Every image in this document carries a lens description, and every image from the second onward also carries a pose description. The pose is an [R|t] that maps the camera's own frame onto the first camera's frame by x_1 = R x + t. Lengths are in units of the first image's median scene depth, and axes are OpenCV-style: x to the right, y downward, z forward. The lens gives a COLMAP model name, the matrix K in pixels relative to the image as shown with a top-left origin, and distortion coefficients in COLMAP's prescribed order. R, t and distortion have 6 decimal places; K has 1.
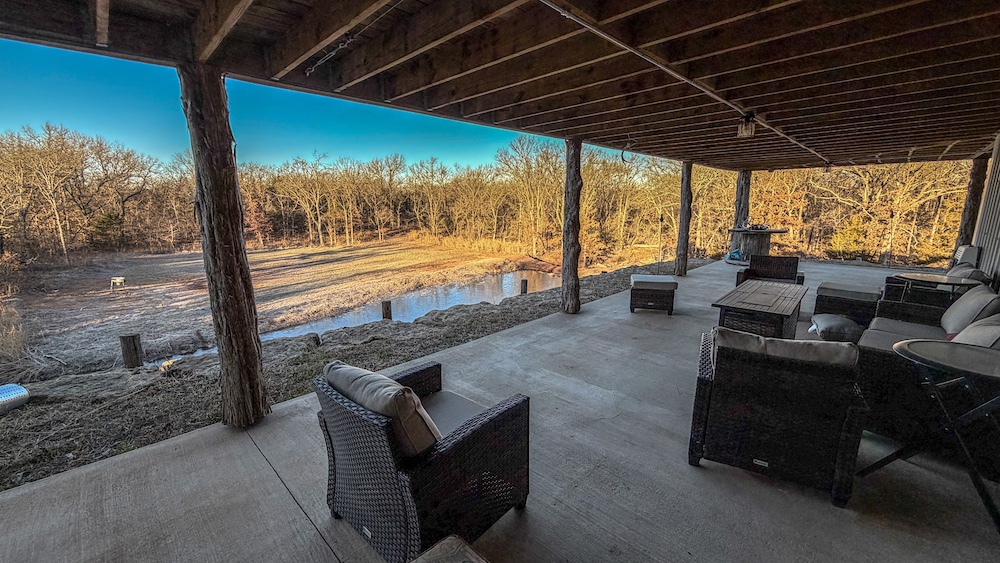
lens RADIAL K [[394.5, 0, 500.0], [0, 394.5, 281.5], [0, 0, 1]] dist [-0.003581, -0.000073]
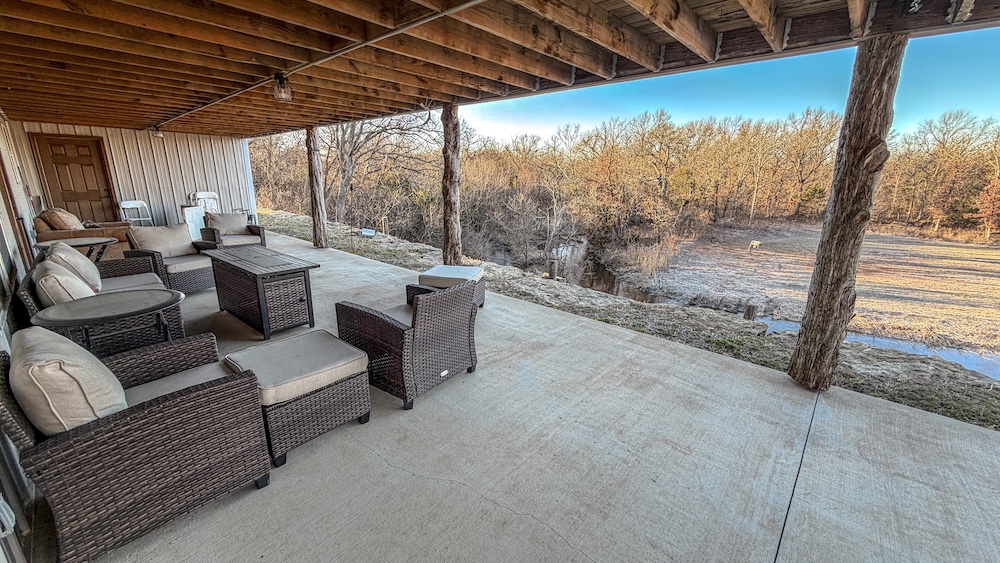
lens RADIAL K [[397.6, 0, 497.2], [0, 397.6, 281.7], [0, 0, 1]] dist [-0.001210, 0.000123]
pose [[0.038168, 0.260700, -0.964665, 0.089046], [-0.205911, 0.946703, 0.247699, -0.015380], [0.977826, 0.189181, 0.089815, 0.079456]]
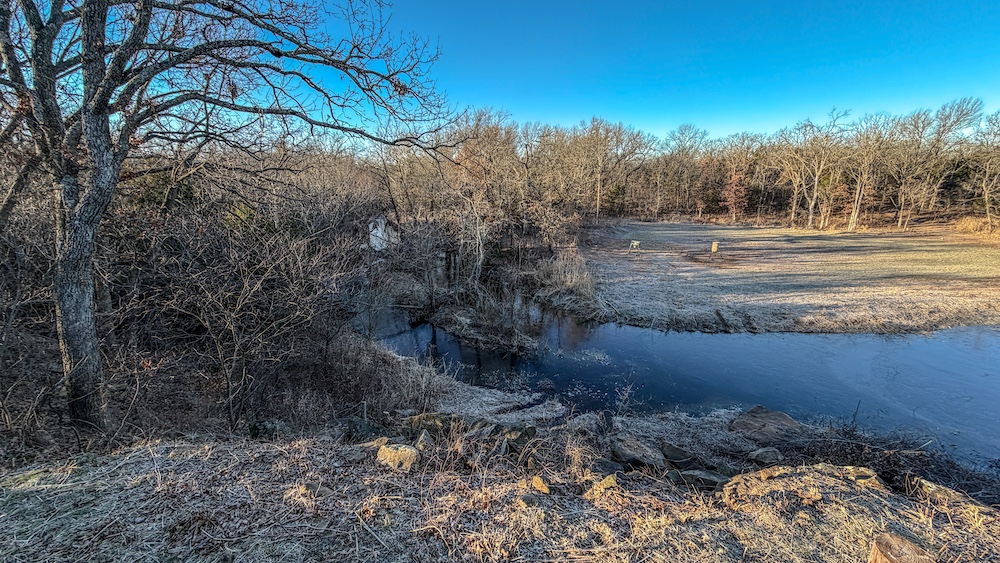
lens RADIAL K [[397.6, 0, 497.2], [0, 397.6, 281.7], [0, 0, 1]] dist [-0.001210, 0.000123]
pose [[0.534536, 0.206992, -0.819406, -0.103539], [-0.156641, 0.977010, 0.144621, 0.000582], [0.830503, 0.051048, 0.554670, 0.008052]]
